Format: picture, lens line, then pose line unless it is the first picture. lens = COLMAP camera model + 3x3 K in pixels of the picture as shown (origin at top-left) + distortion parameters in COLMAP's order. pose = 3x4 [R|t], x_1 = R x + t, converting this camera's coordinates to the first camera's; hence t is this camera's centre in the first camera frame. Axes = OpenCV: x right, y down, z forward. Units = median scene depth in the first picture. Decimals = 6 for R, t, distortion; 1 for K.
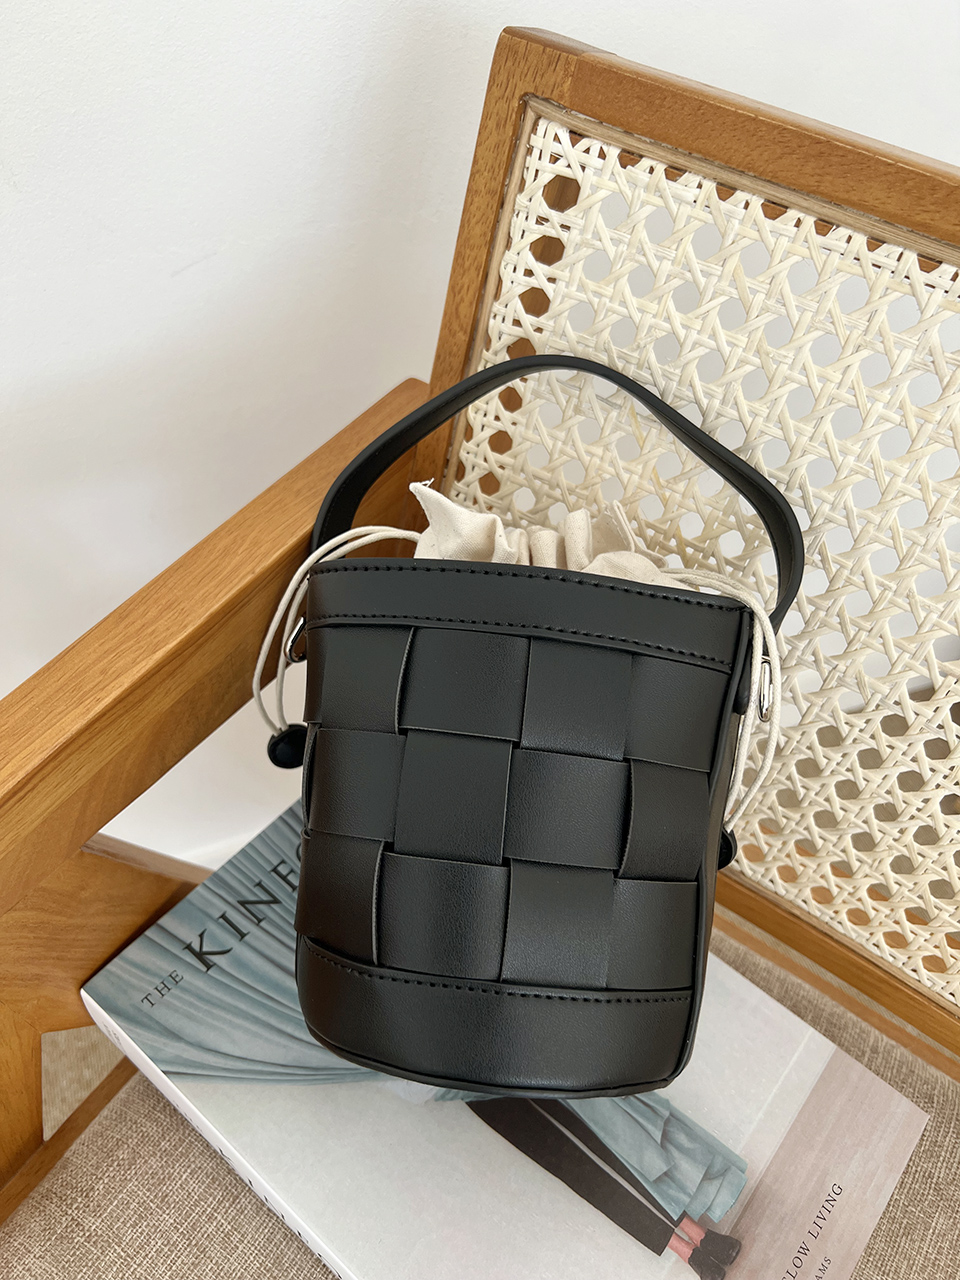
lens RADIAL K [[974.8, 0, 475.5], [0, 974.8, 668.1], [0, 0, 1]] dist [-0.008494, 0.001791]
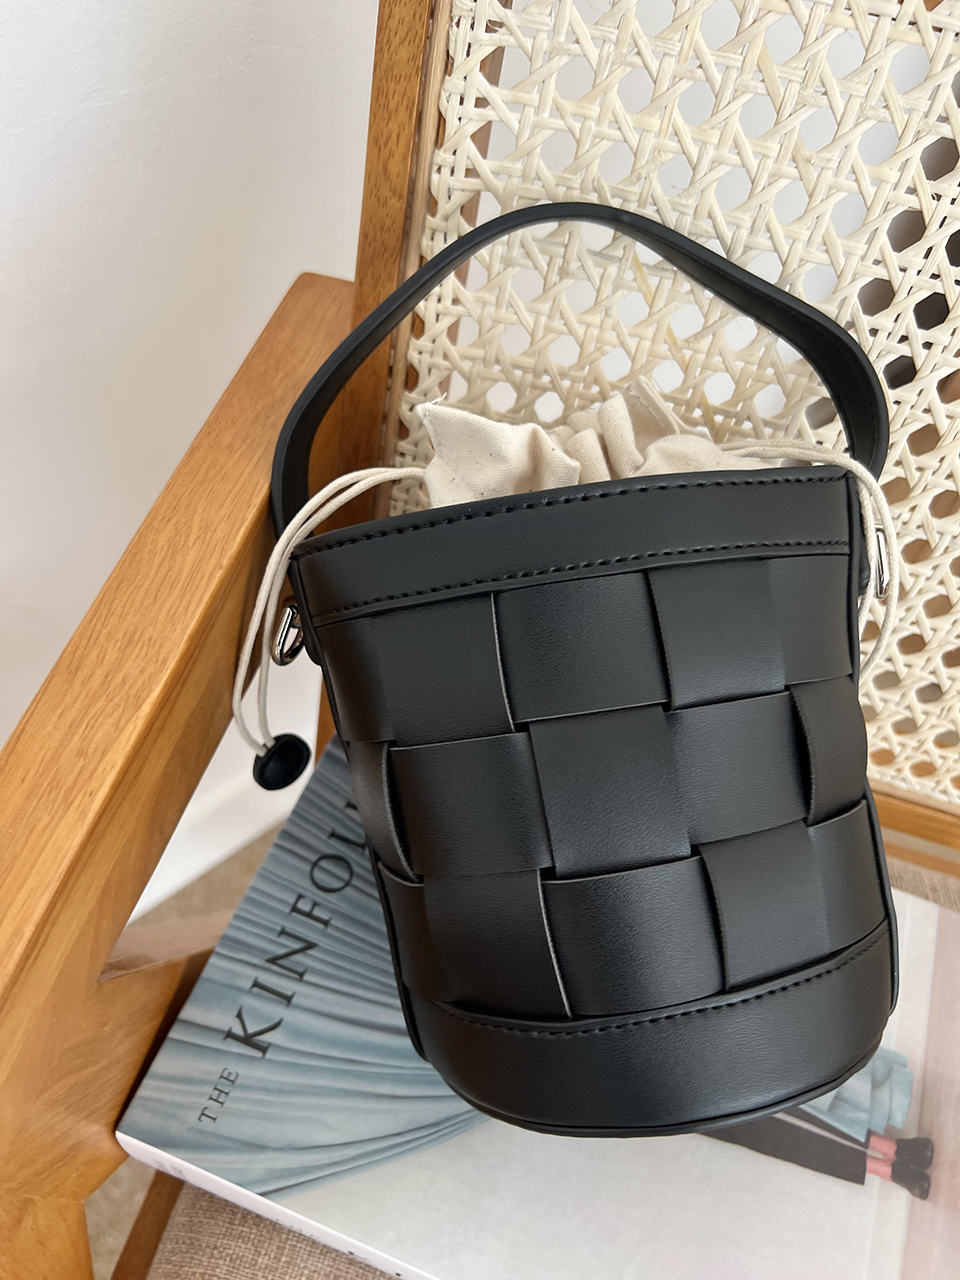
lens RADIAL K [[993.8, 0, 482.2], [0, 993.8, 664.9], [0, 0, 1]] dist [-0.035149, 0.034990]
pose [[0.944918, -0.255667, 0.204361, -0.209152], [0.232188, 0.963670, 0.132022, -0.077769], [-0.230691, -0.077300, 0.969952, 0.202490]]
